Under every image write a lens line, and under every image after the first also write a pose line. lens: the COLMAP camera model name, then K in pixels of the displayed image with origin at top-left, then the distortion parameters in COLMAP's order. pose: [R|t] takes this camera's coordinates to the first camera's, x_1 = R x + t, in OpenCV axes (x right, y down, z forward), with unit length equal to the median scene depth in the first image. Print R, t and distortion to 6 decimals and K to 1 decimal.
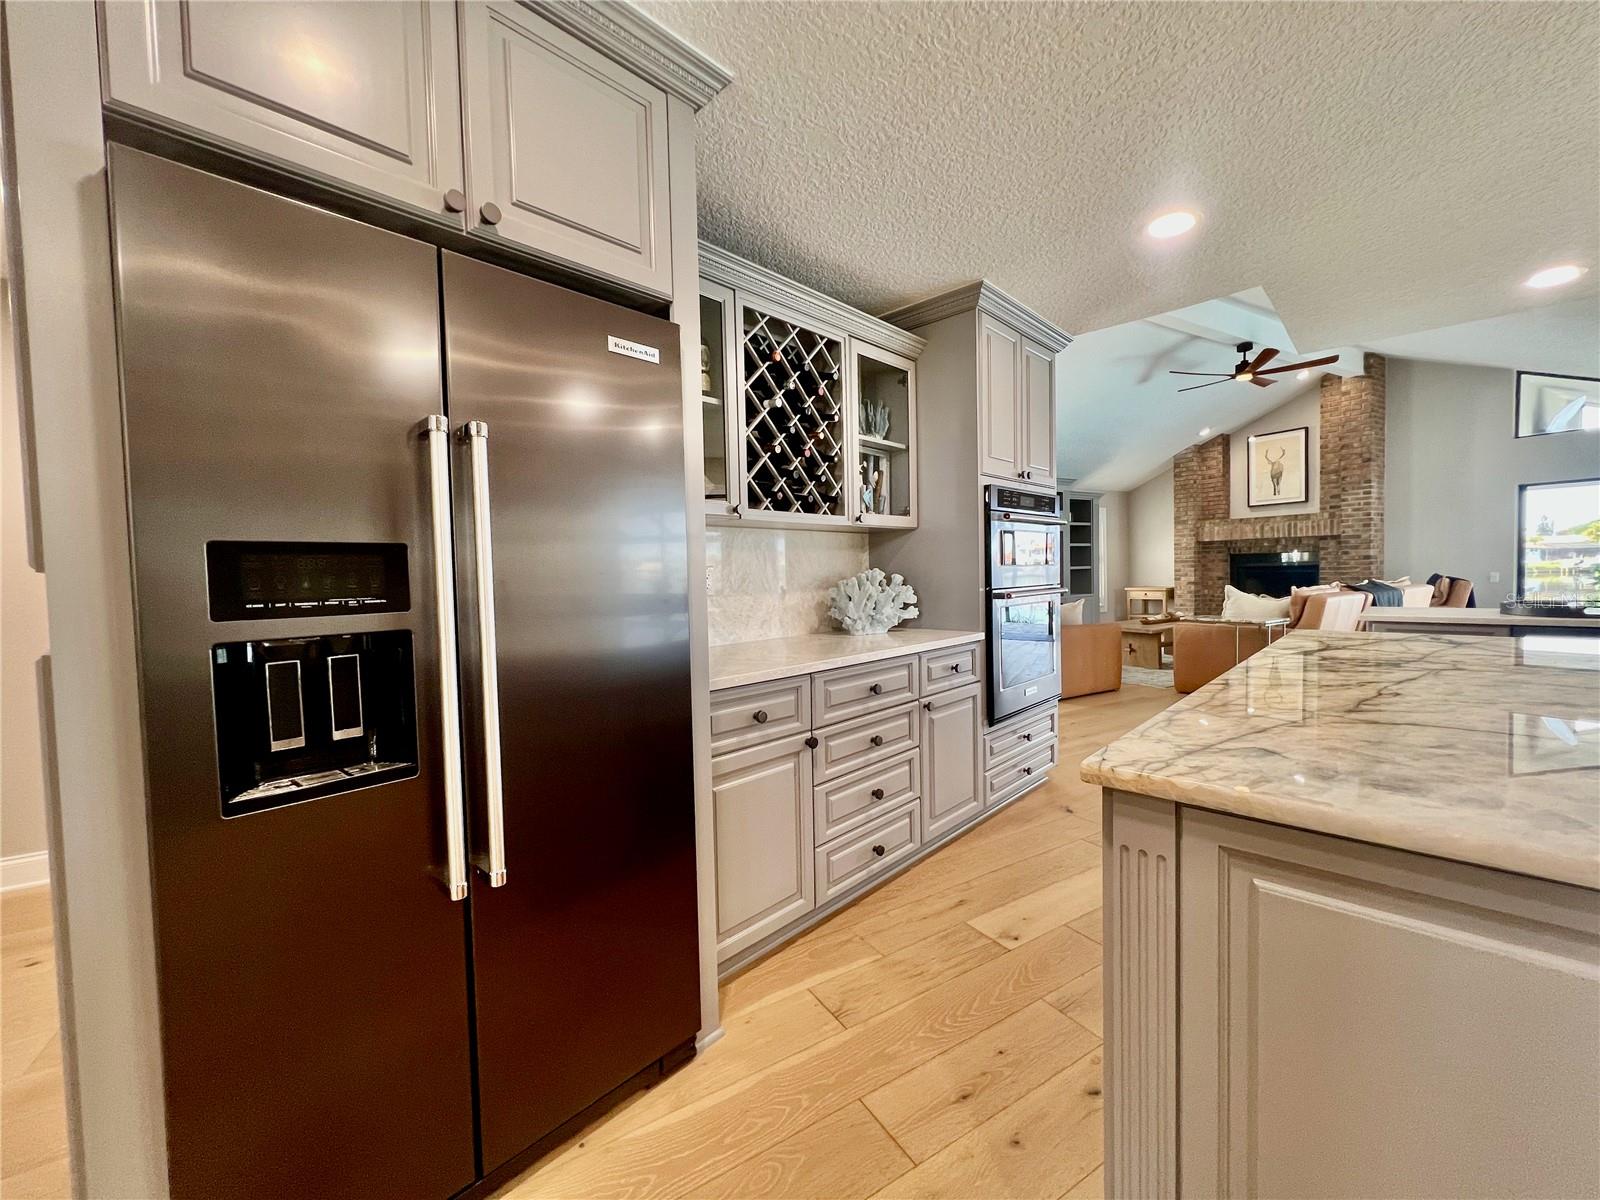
lens RADIAL K [[642.5, 0, 800.0], [0, 642.5, 600.0], [0, 0, 1]] dist [-0.001151, 0.000151]
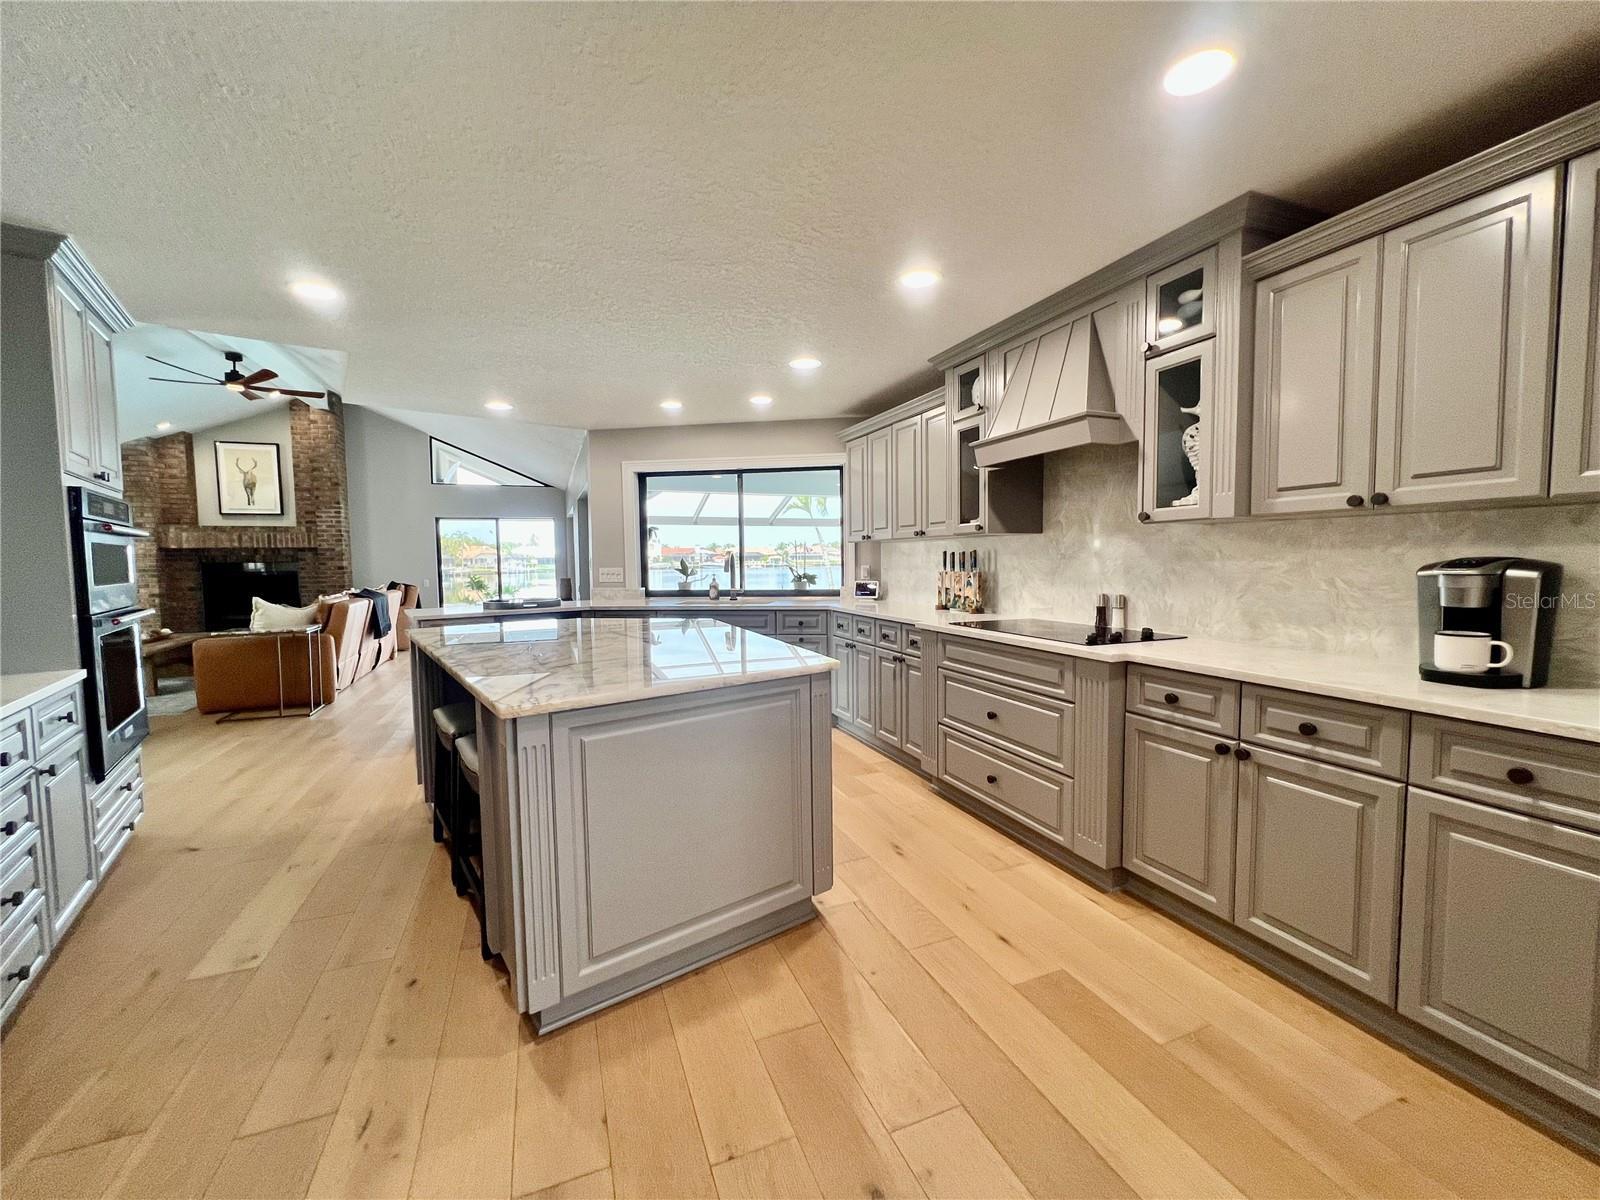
lens RADIAL K [[642.5, 0, 800.0], [0, 642.5, 600.0], [0, 0, 1]] dist [-0.001151, 0.000151]
pose [[0.165150, -0.043022, 0.985330, -0.157416], [0.051609, 0.998056, 0.034928, -0.007845], [-0.984917, 0.045084, 0.167050, -0.012200]]
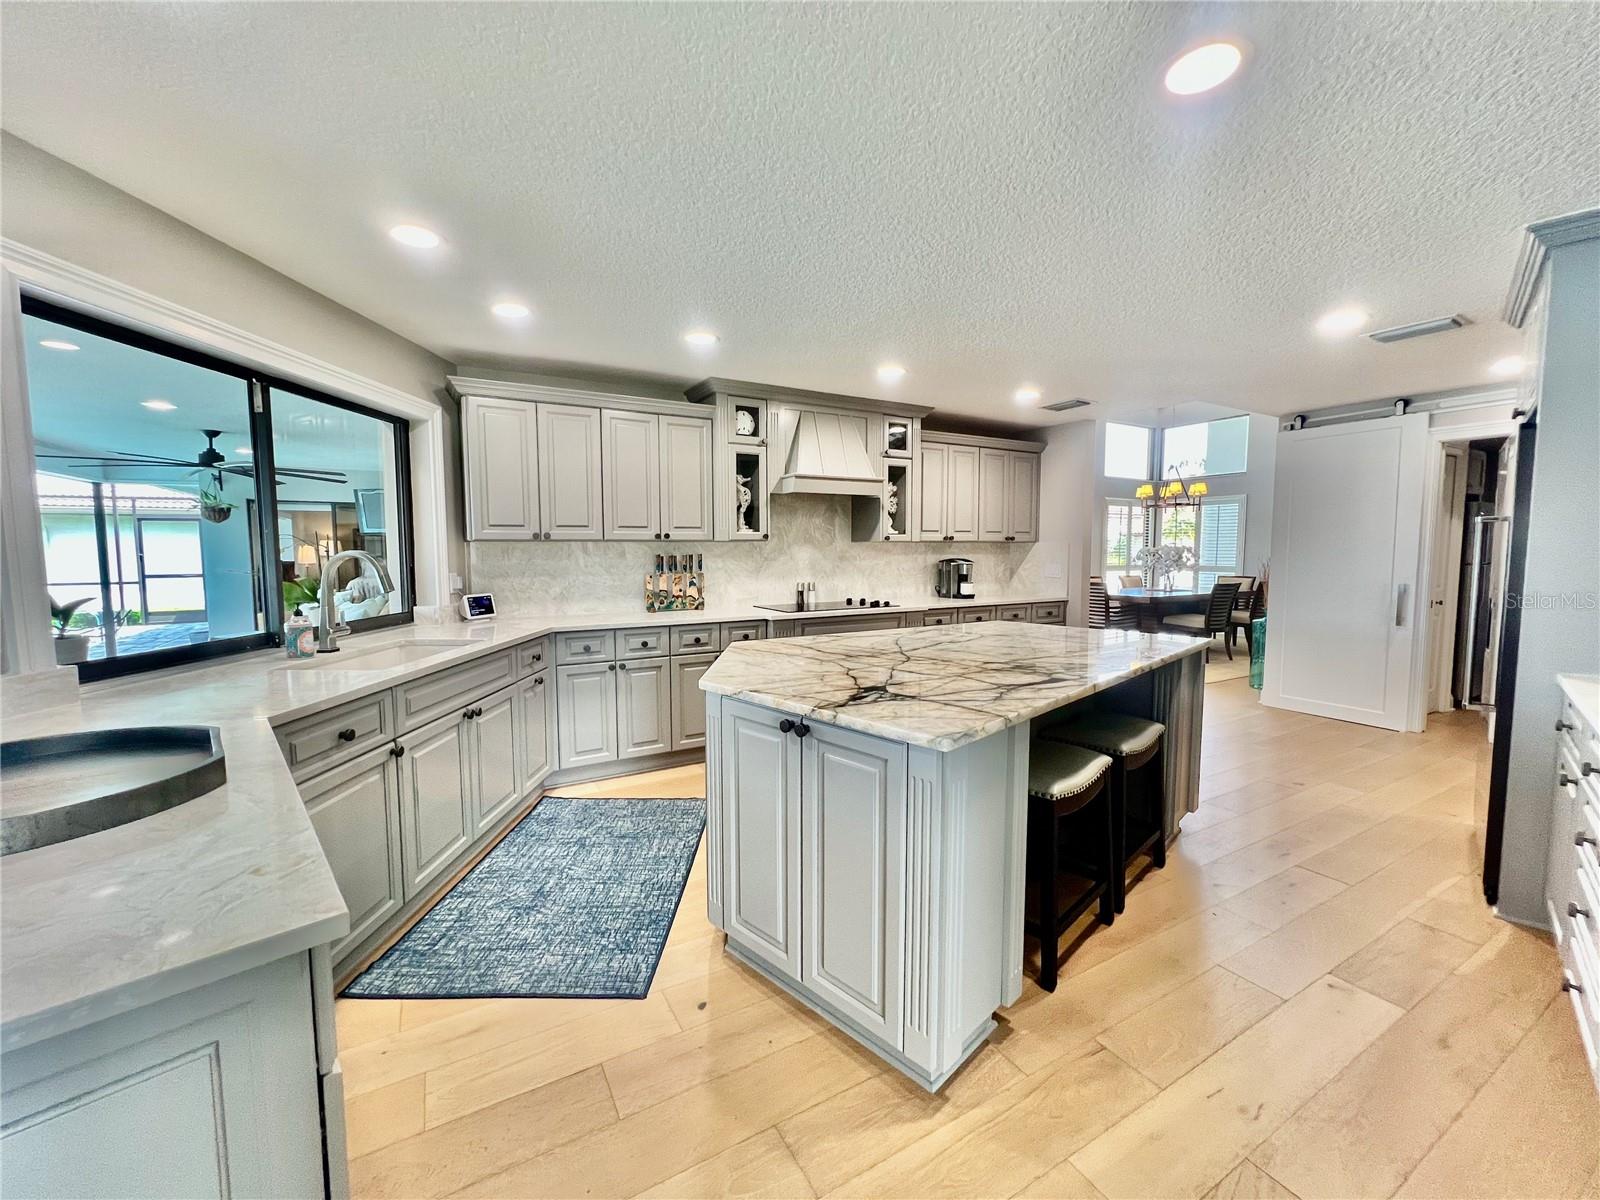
lens RADIAL K [[642.5, 0, 800.0], [0, 642.5, 600.0], [0, 0, 1]] dist [-0.001151, 0.000151]
pose [[-0.999280, 0.027144, 0.026512, 0.332815], [0.030089, 0.992569, 0.117904, -0.052146], [-0.023114, 0.118616, -0.992671, 0.590263]]
